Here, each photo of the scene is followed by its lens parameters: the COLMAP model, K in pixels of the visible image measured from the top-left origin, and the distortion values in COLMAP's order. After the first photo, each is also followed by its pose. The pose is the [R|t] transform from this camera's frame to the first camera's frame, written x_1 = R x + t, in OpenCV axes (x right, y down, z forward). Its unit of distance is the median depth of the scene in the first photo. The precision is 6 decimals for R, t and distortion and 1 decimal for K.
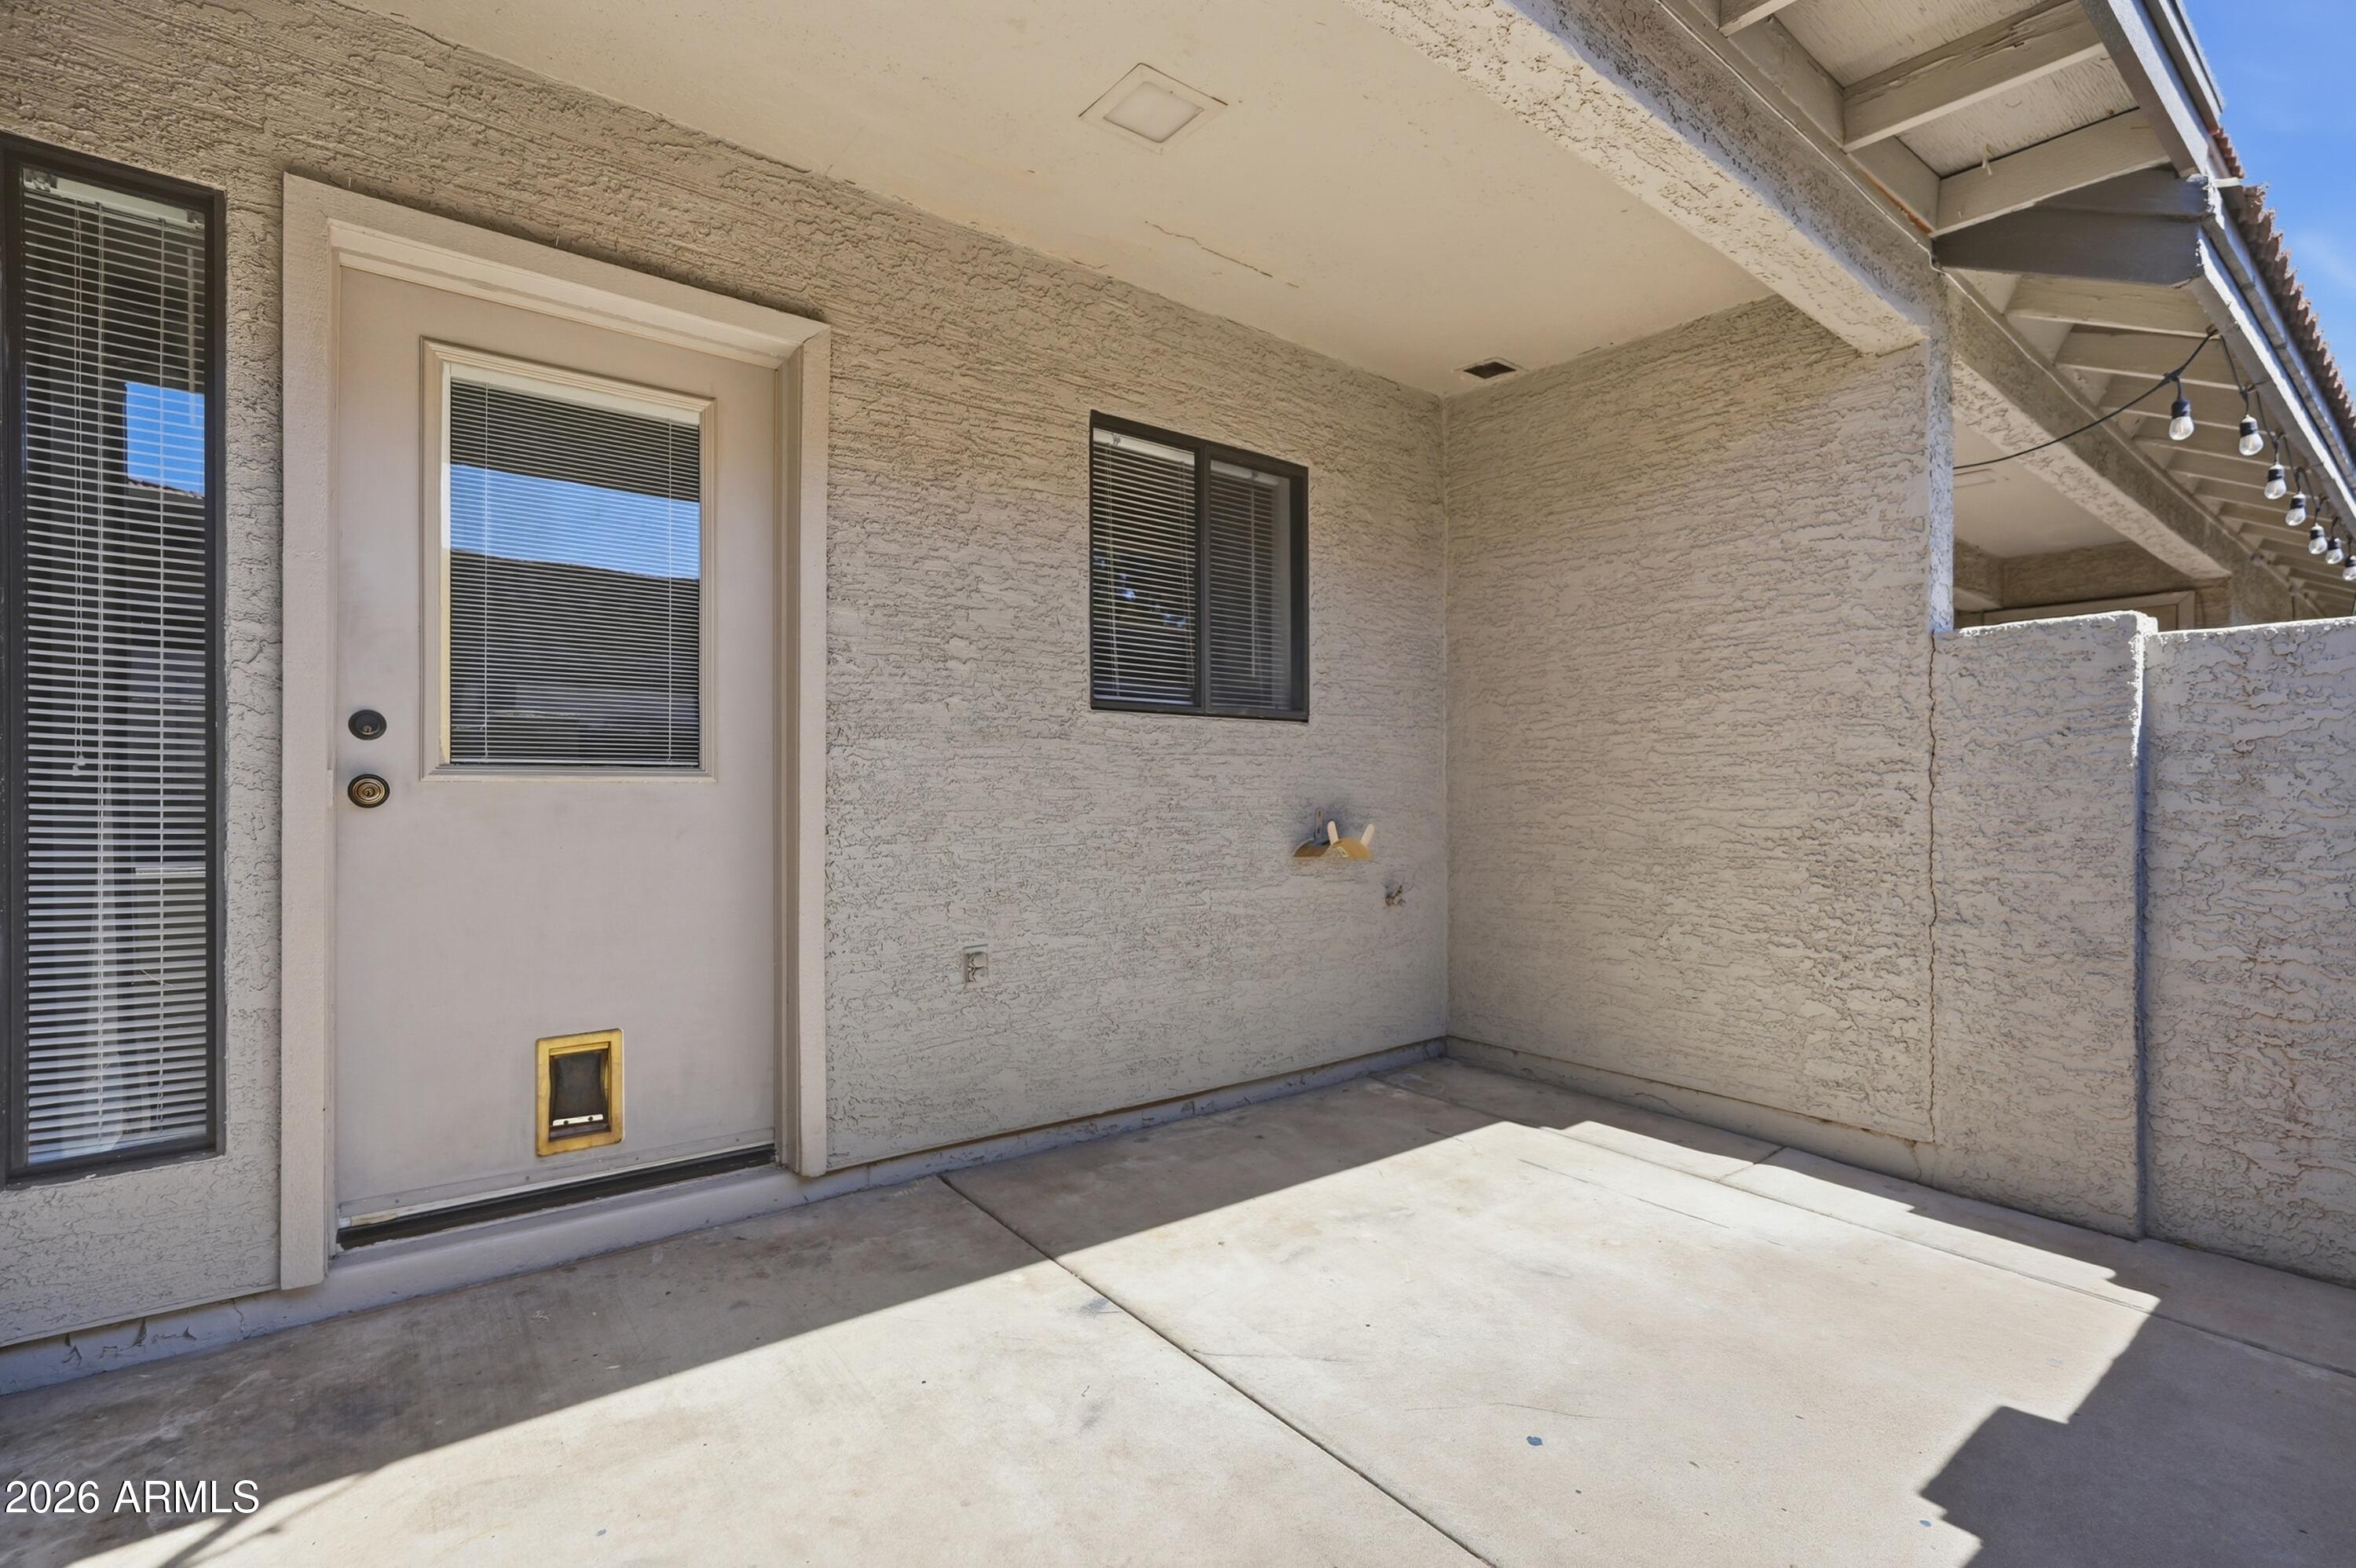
lens RADIAL K [[1054.6, 0, 1183.9], [0, 1054.6, 798.3], [0, 0, 1]] dist [-0.004362, 0.000938]
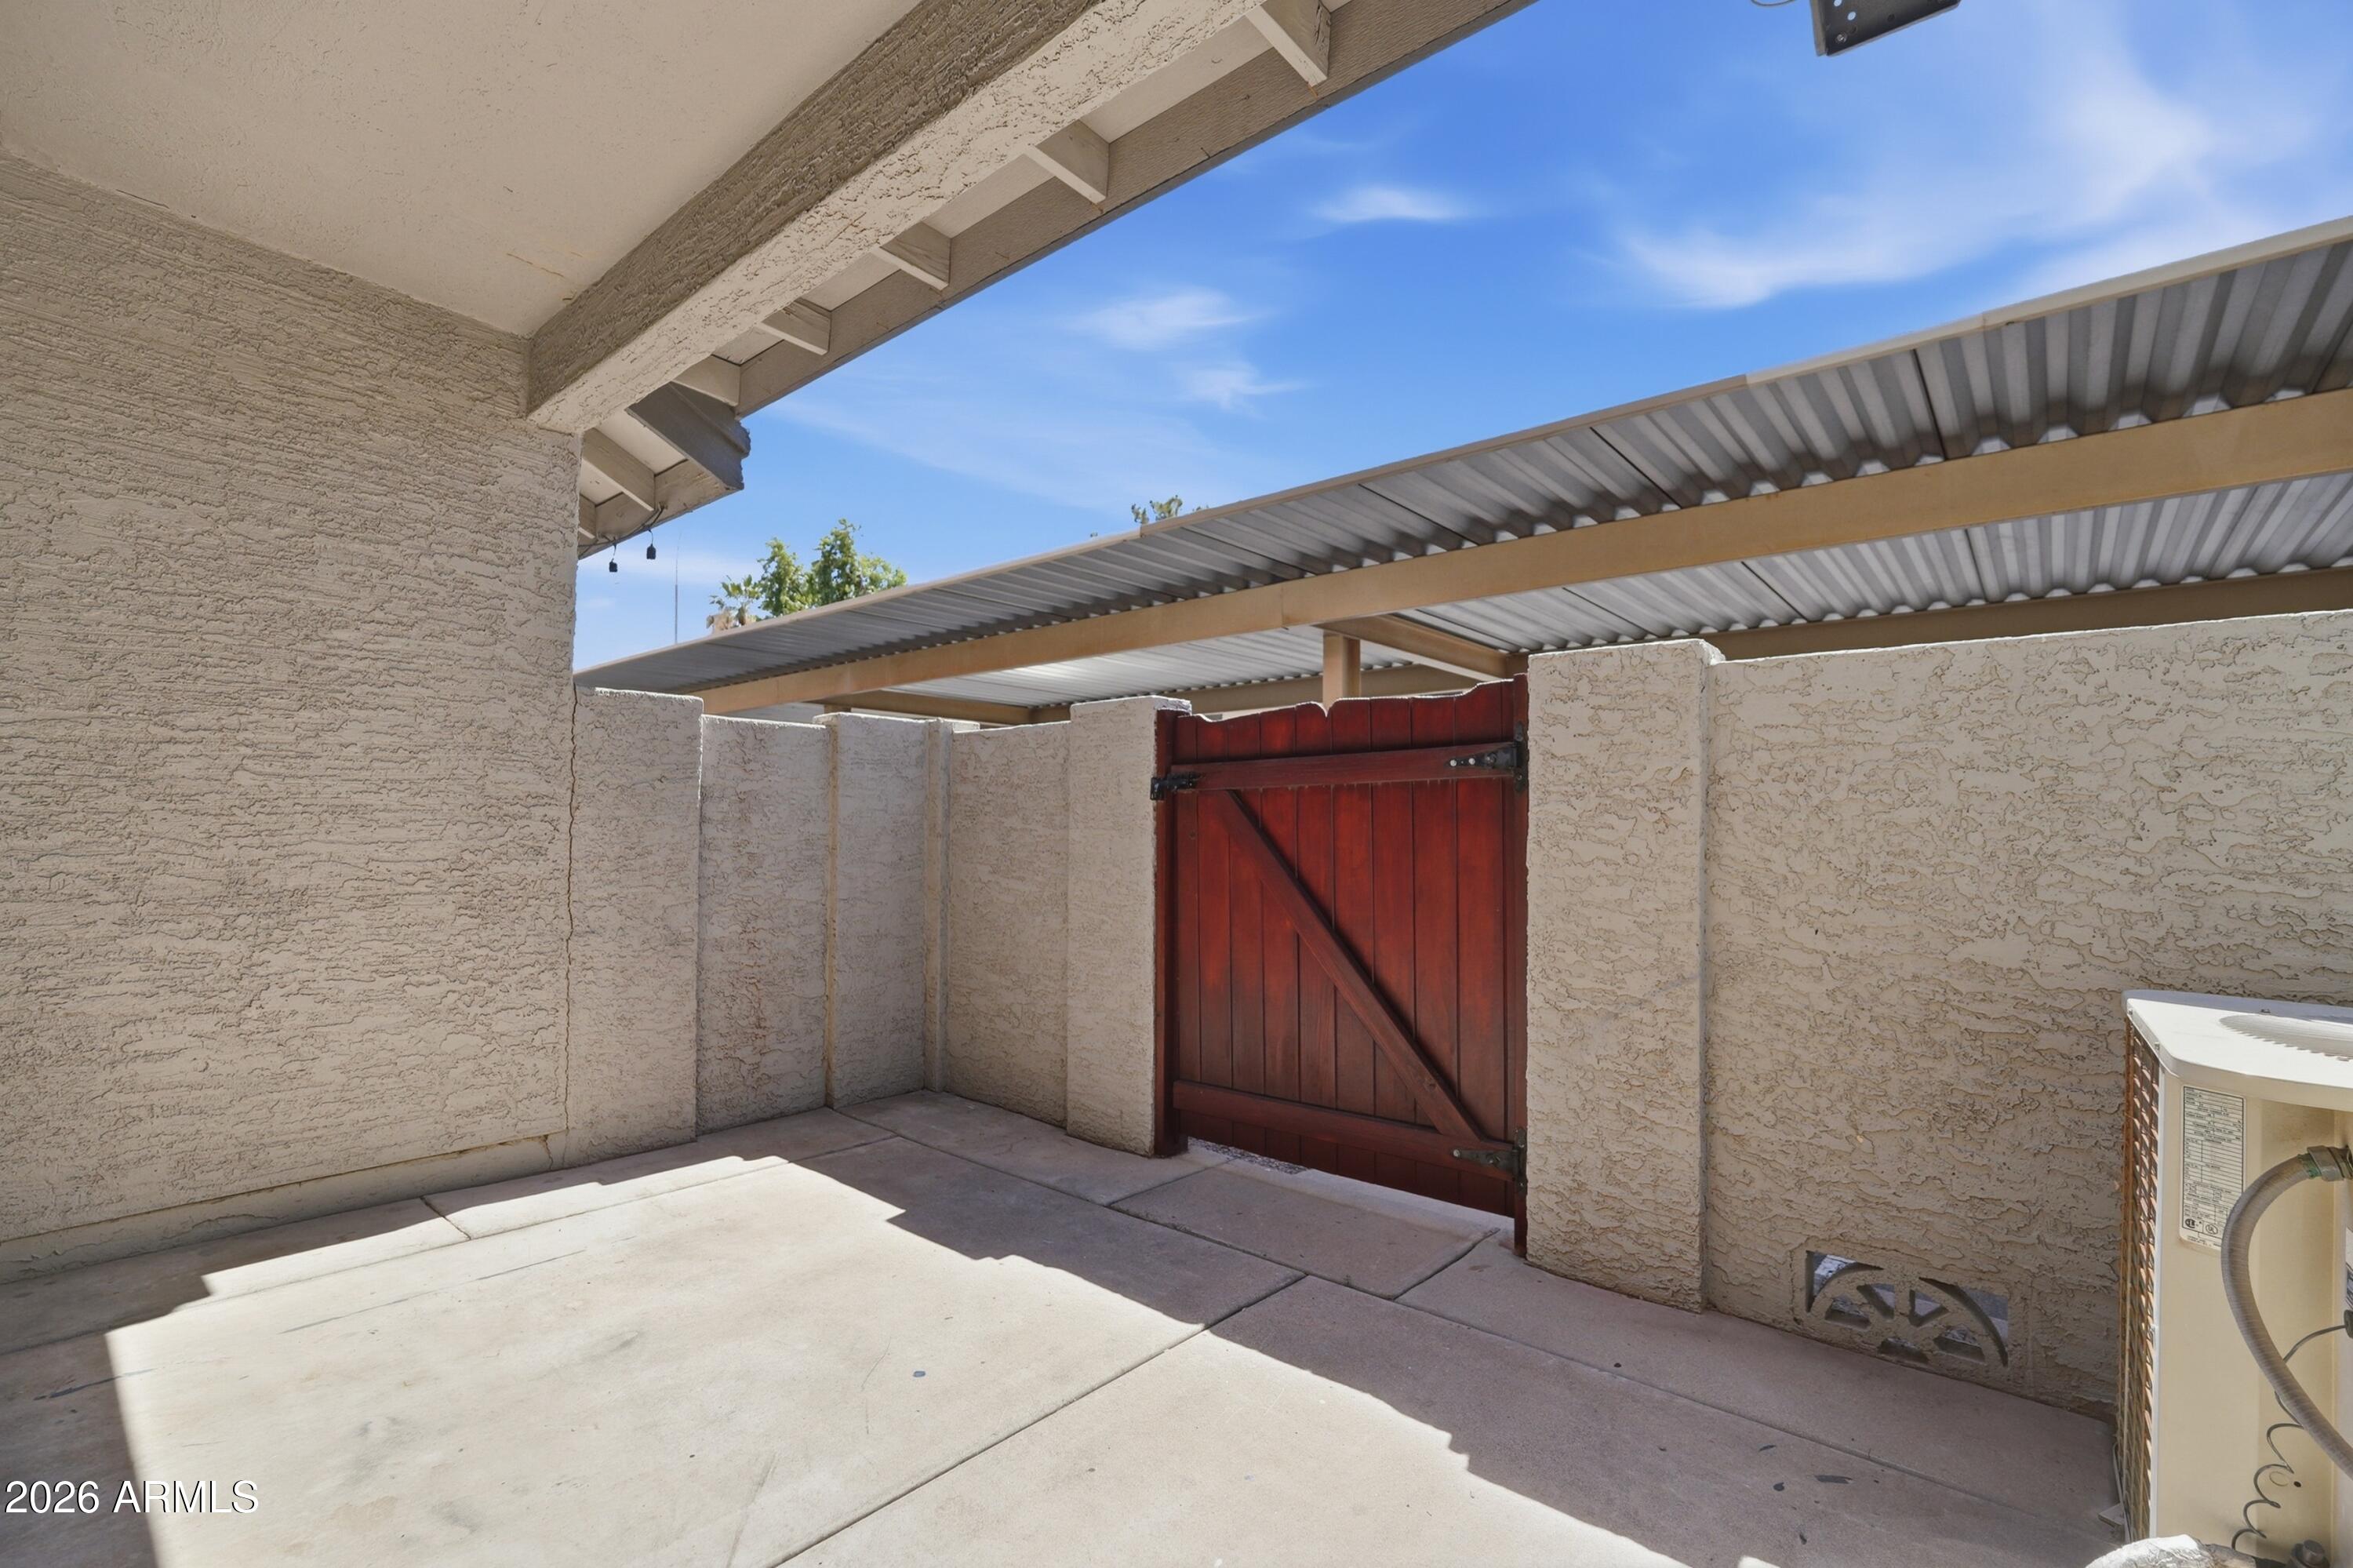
lens RADIAL K [[1053.4, 0, 1163.4], [0, 1053.4, 797.3], [0, 0, 1]] dist [-0.004362, 0.000938]
pose [[-0.197120, 0.022248, 0.980127, -0.534882], [-0.003284, 0.999722, -0.023353, -0.010081], [-0.980374, -0.007822, -0.196992, 0.571640]]
